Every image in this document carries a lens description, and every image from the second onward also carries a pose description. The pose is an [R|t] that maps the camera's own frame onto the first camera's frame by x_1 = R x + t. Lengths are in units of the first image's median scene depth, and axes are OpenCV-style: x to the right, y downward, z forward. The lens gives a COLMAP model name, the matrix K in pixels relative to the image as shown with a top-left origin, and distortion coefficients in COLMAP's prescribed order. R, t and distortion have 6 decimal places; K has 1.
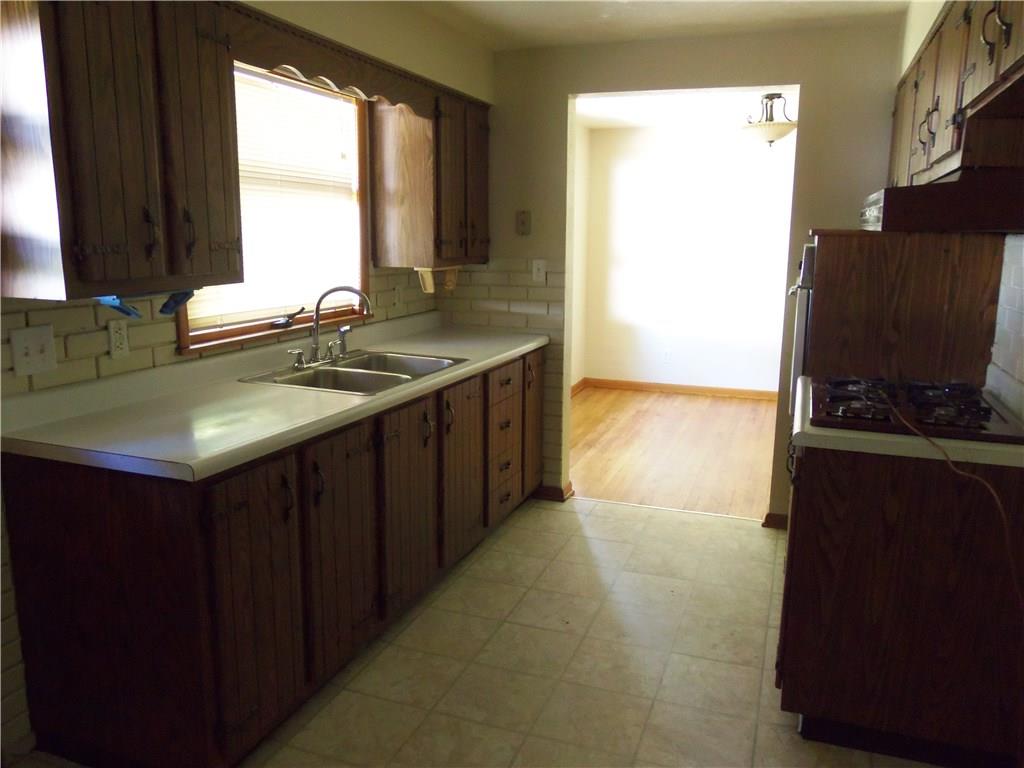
lens RADIAL K [[792.2, 0, 508.9], [0, 792.2, 387.5], [0, 0, 1]] dist [-0.054491, 0.040588]
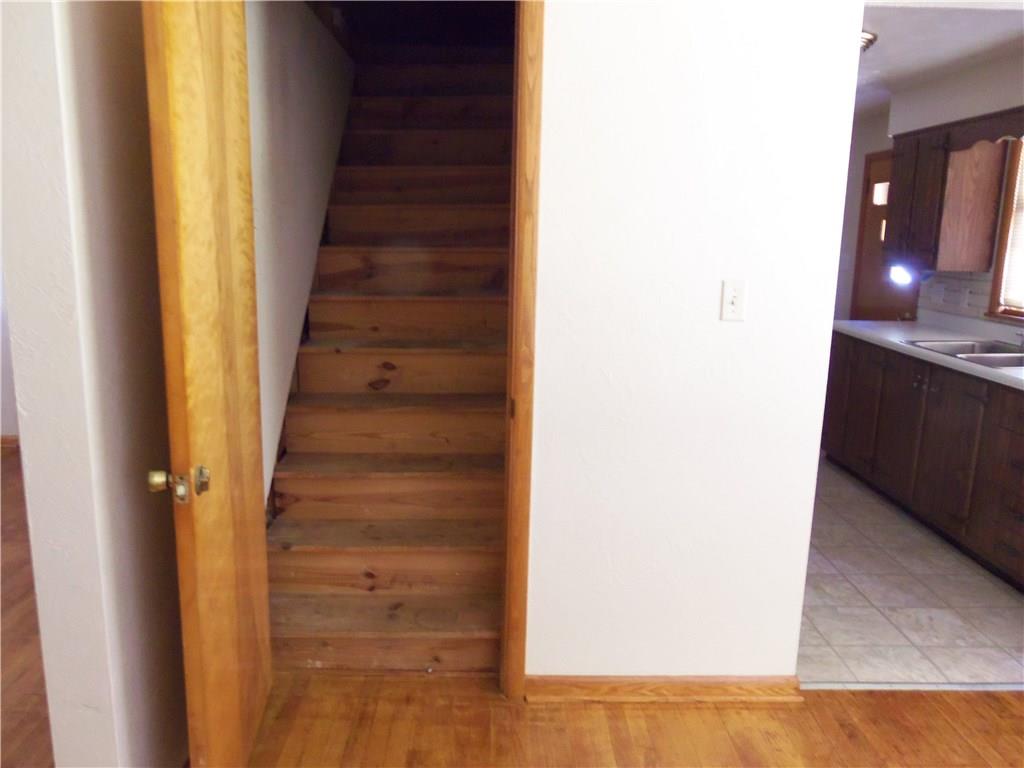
lens RADIAL K [[792.2, 0, 508.9], [0, 792.2, 387.5], [0, 0, 1]] dist [-0.054491, 0.040588]
pose [[-0.927531, 0.046340, -0.370863, 0.884340], [-0.100608, 0.924700, 0.367163, -0.309793], [0.359951, 0.377867, -0.853025, 1.583756]]
